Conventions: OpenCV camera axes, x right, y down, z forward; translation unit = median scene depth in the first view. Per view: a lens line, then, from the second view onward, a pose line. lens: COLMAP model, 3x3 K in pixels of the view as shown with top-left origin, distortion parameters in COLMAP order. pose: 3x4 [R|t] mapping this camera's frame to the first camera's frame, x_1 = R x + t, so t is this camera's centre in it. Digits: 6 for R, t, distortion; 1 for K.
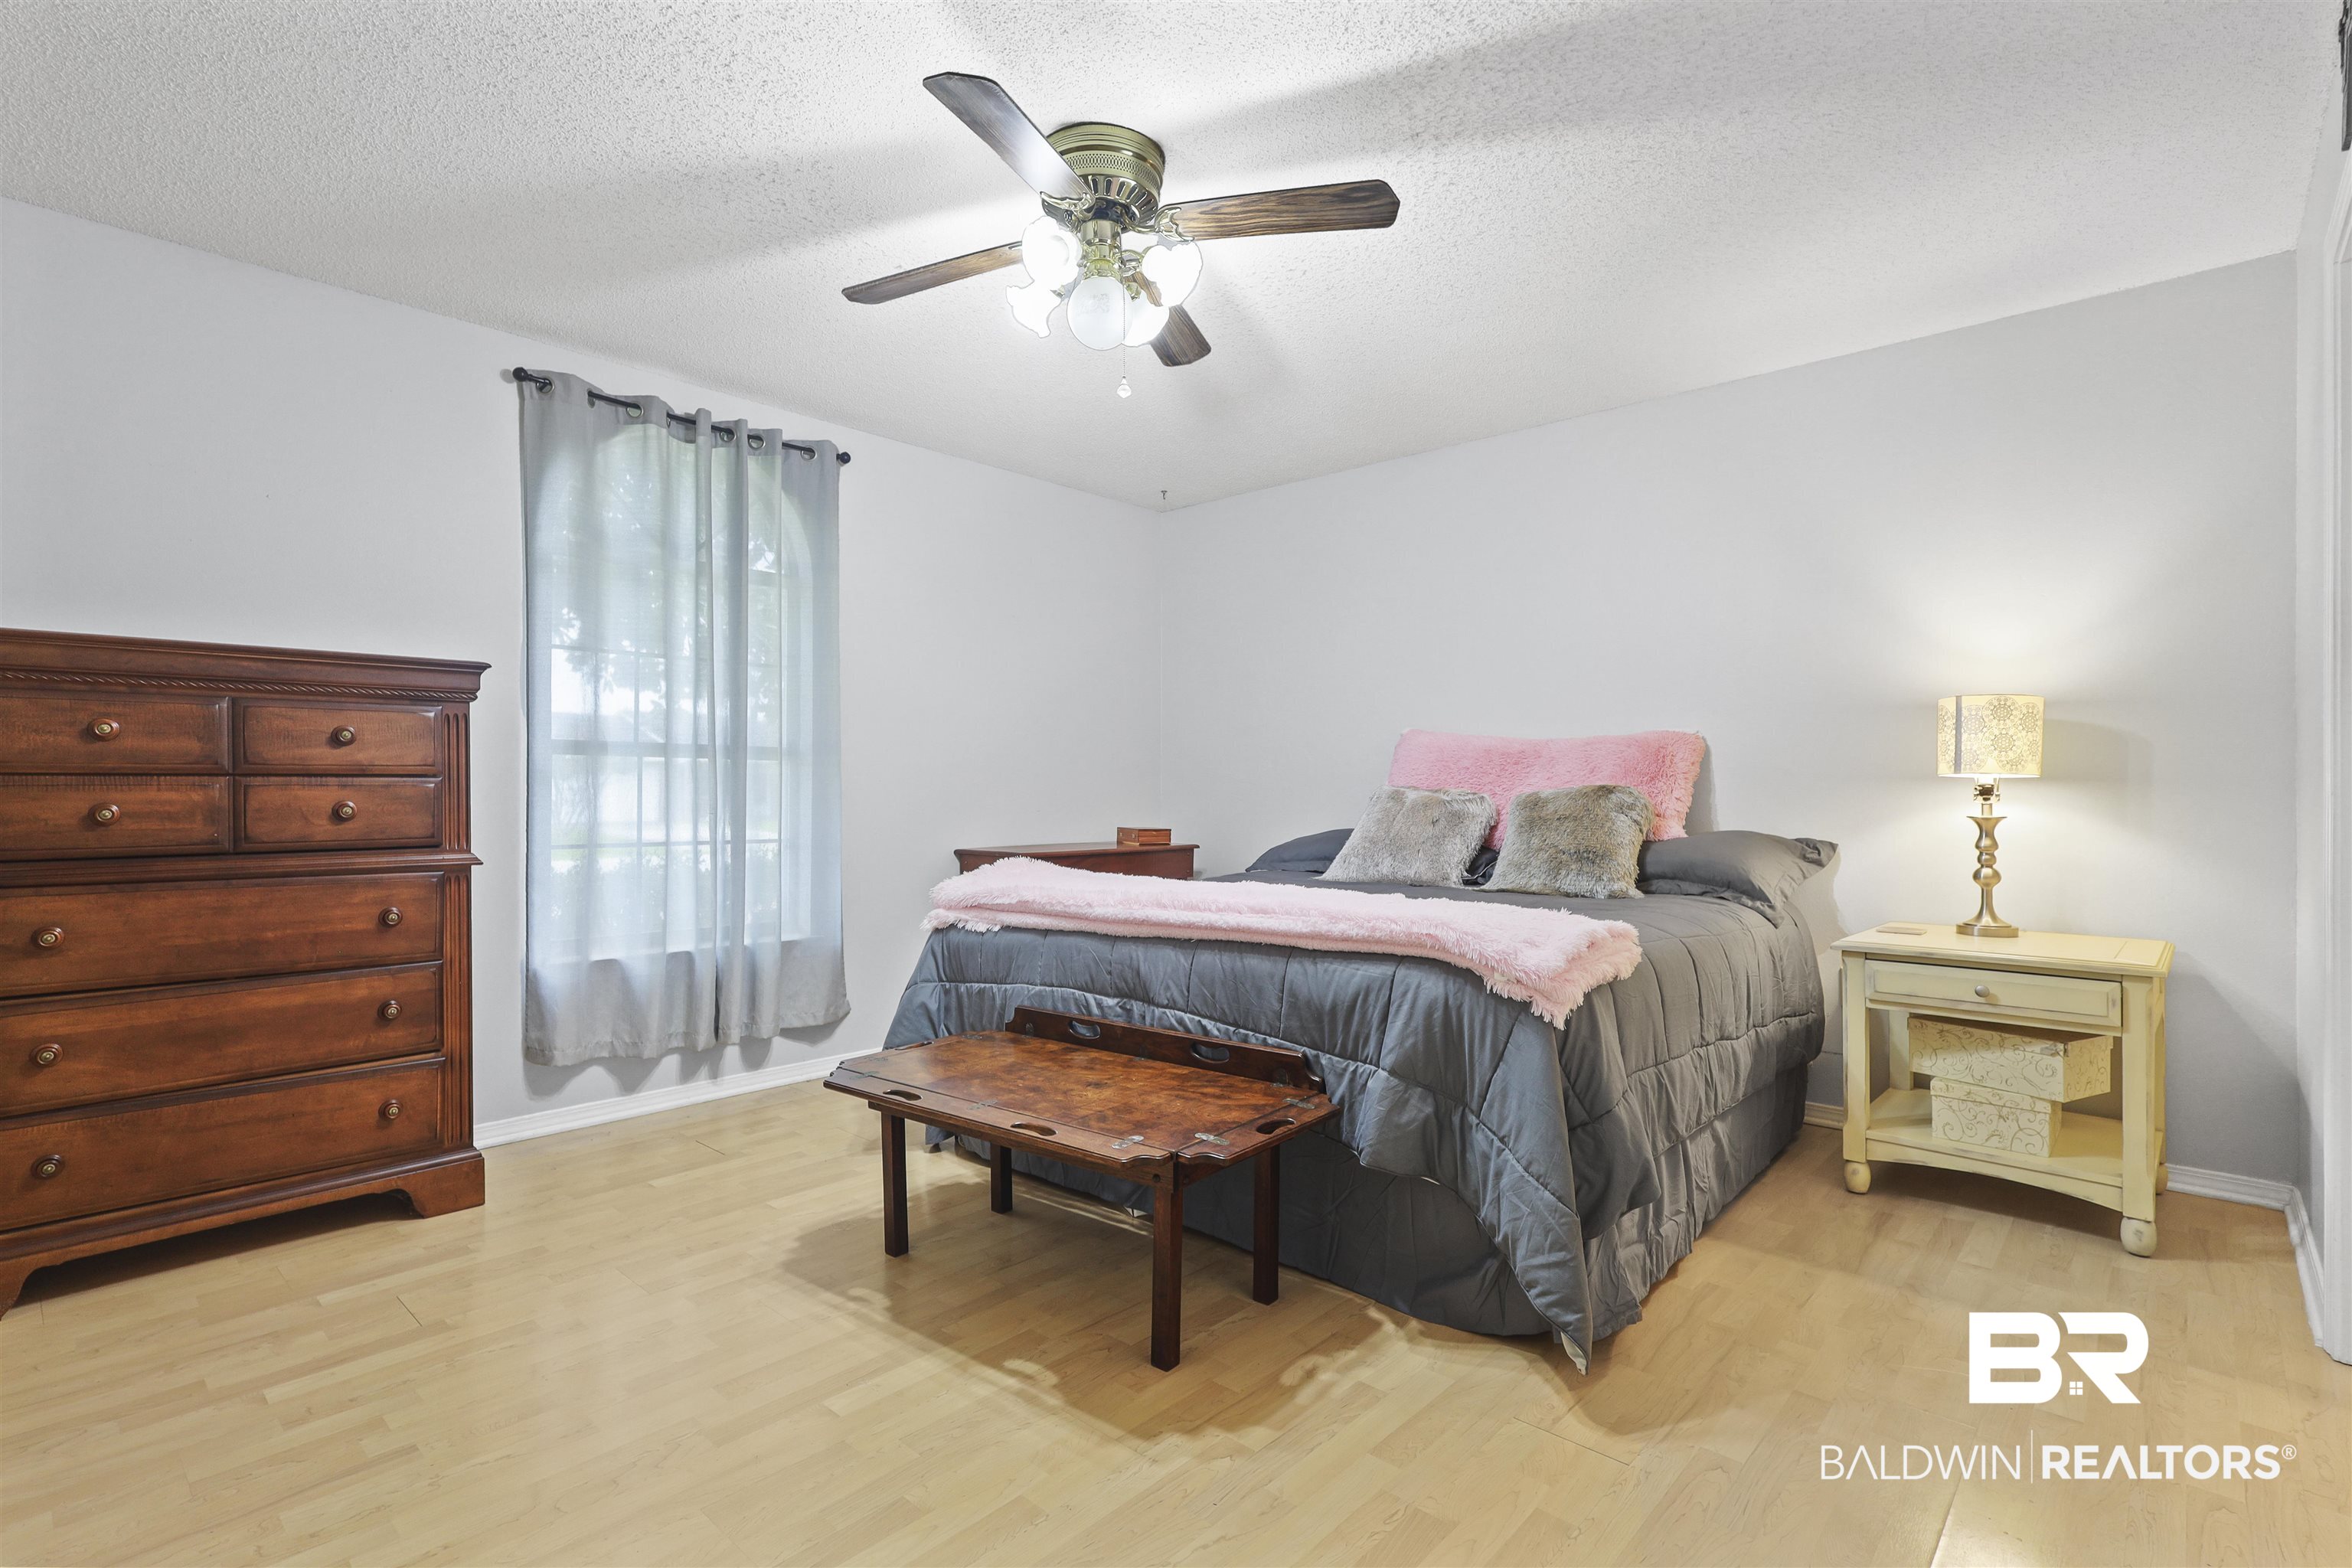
lens RADIAL K [[1094.1, 0, 1158.9], [0, 1094.1, 778.7], [0, 0, 1]] dist [-0.000716, 0.000146]
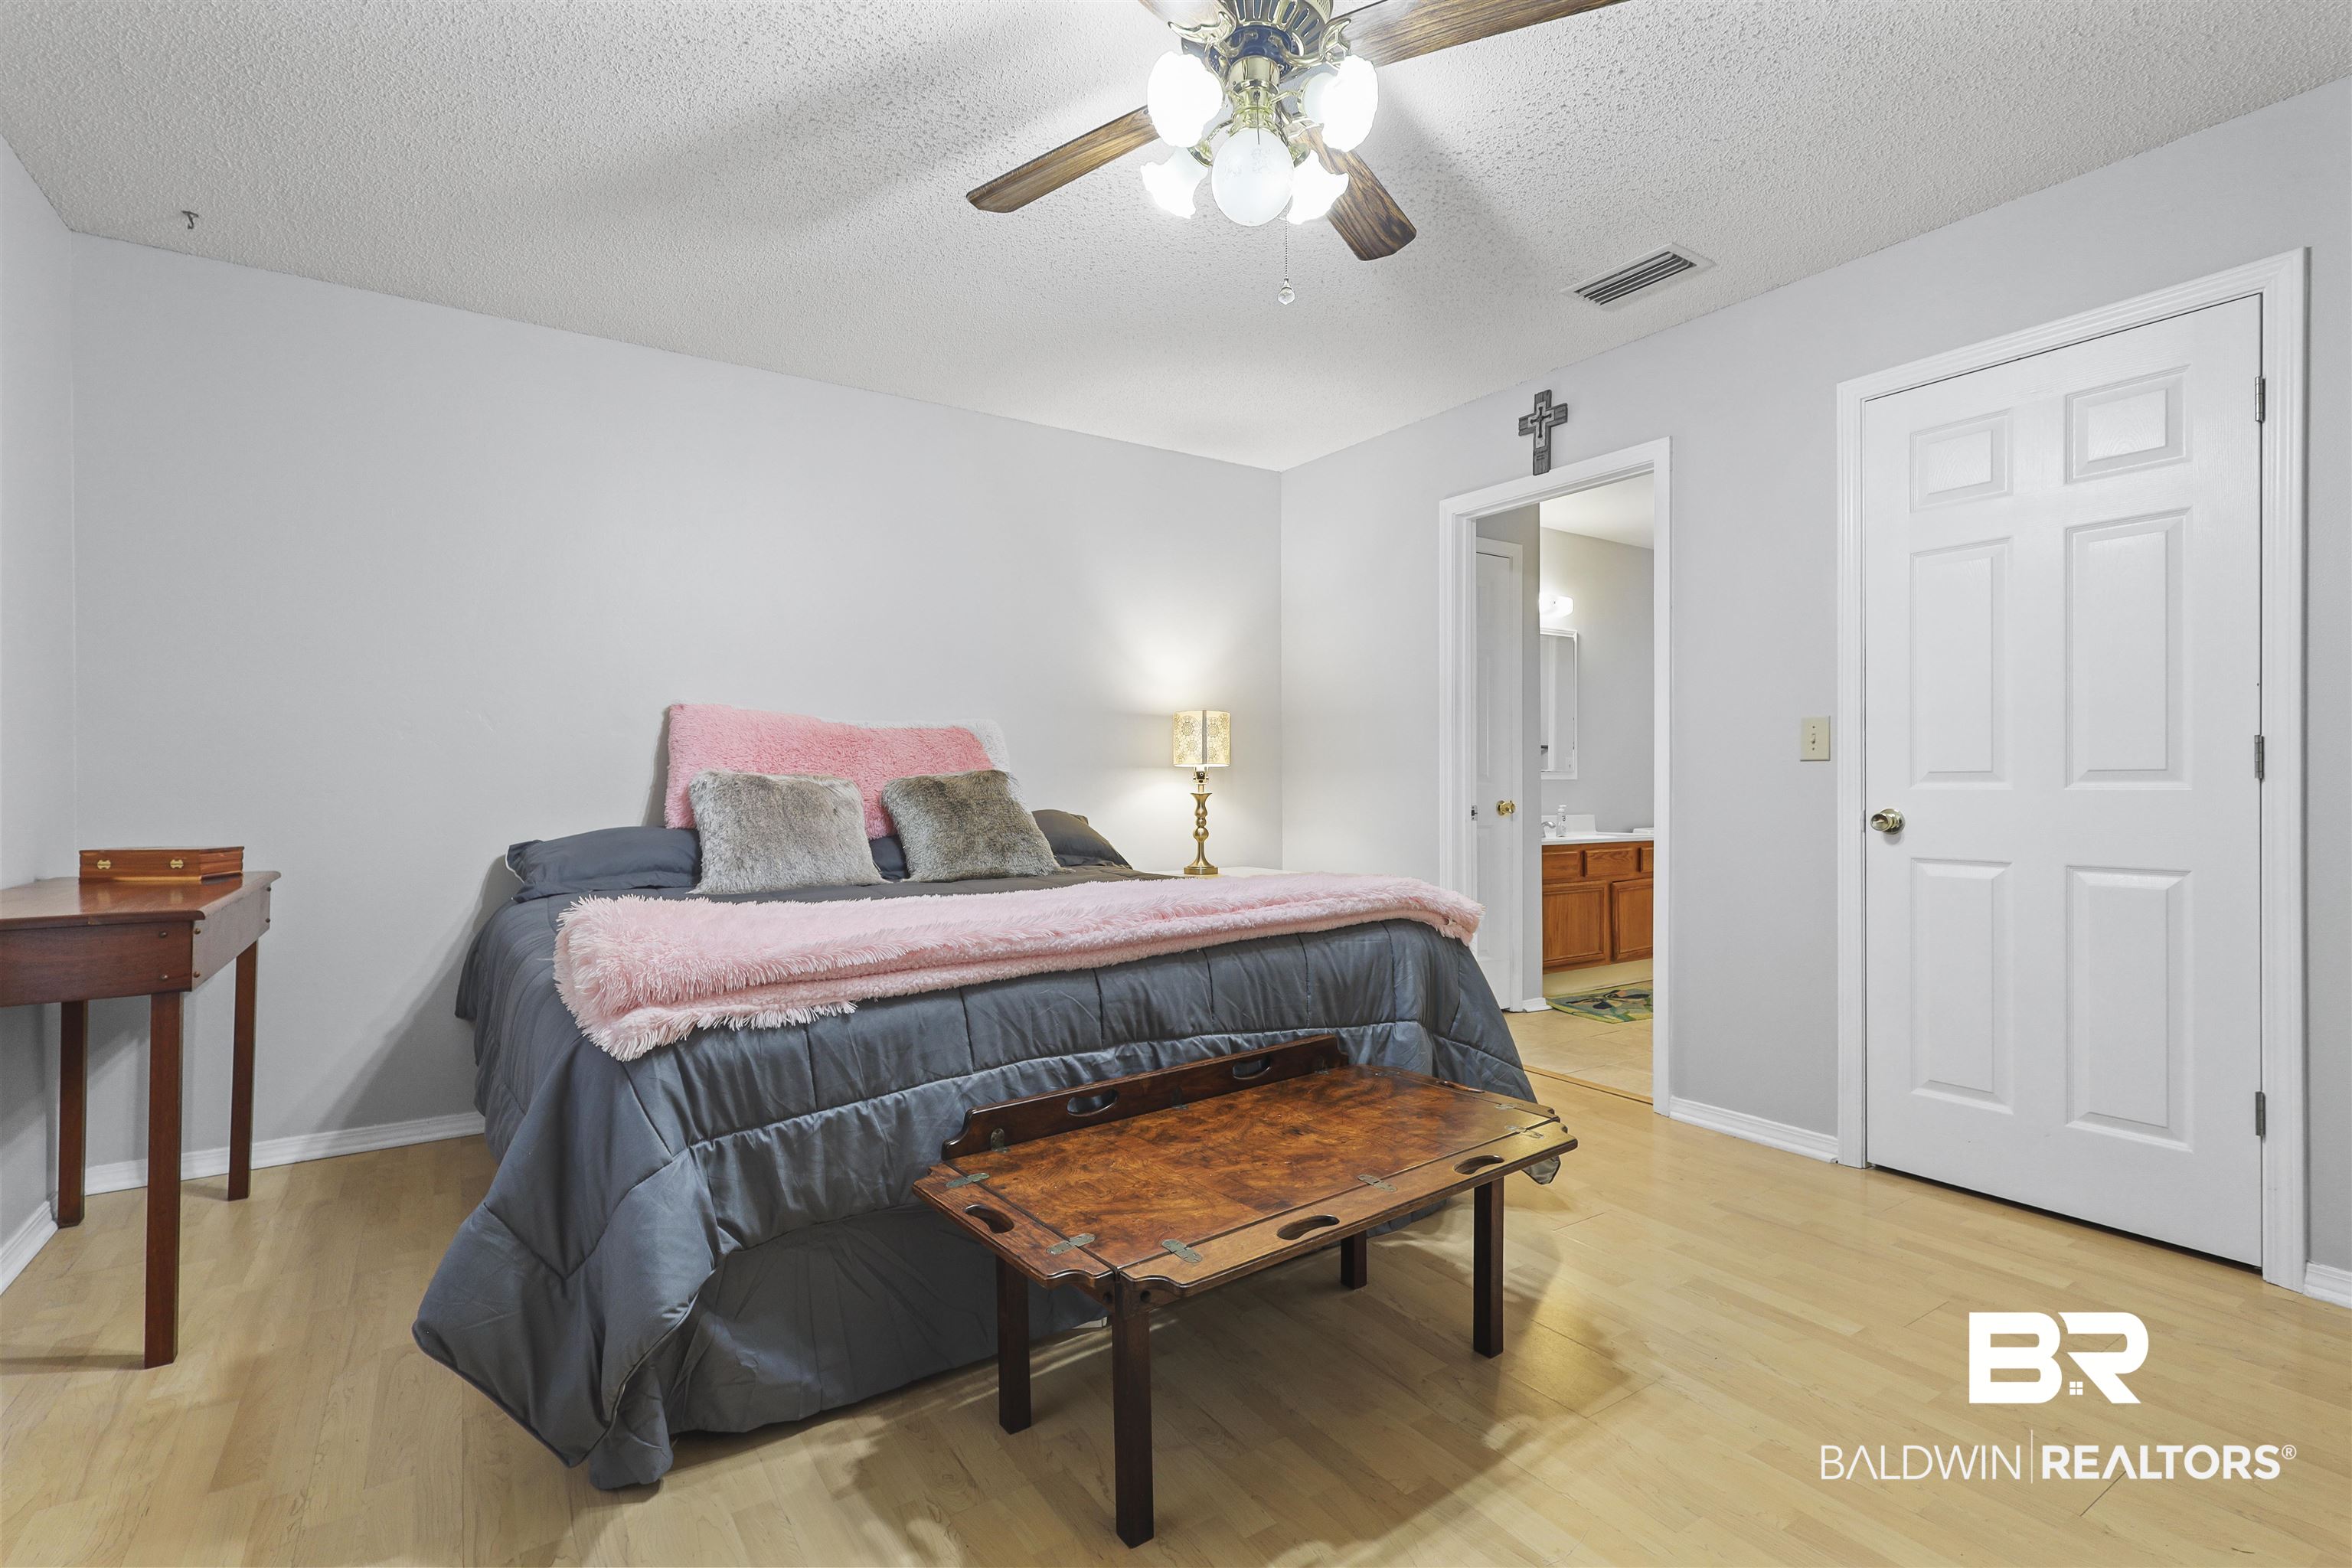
lens RADIAL K [[1094.1, 0, 1158.9], [0, 1094.1, 778.7], [0, 0, 1]] dist [-0.000716, 0.000146]
pose [[0.241495, -0.002231, 0.970399, -0.751876], [-0.009145, 0.999948, 0.004575, 0.009838], [-0.970359, -0.009979, 0.241462, 0.771047]]
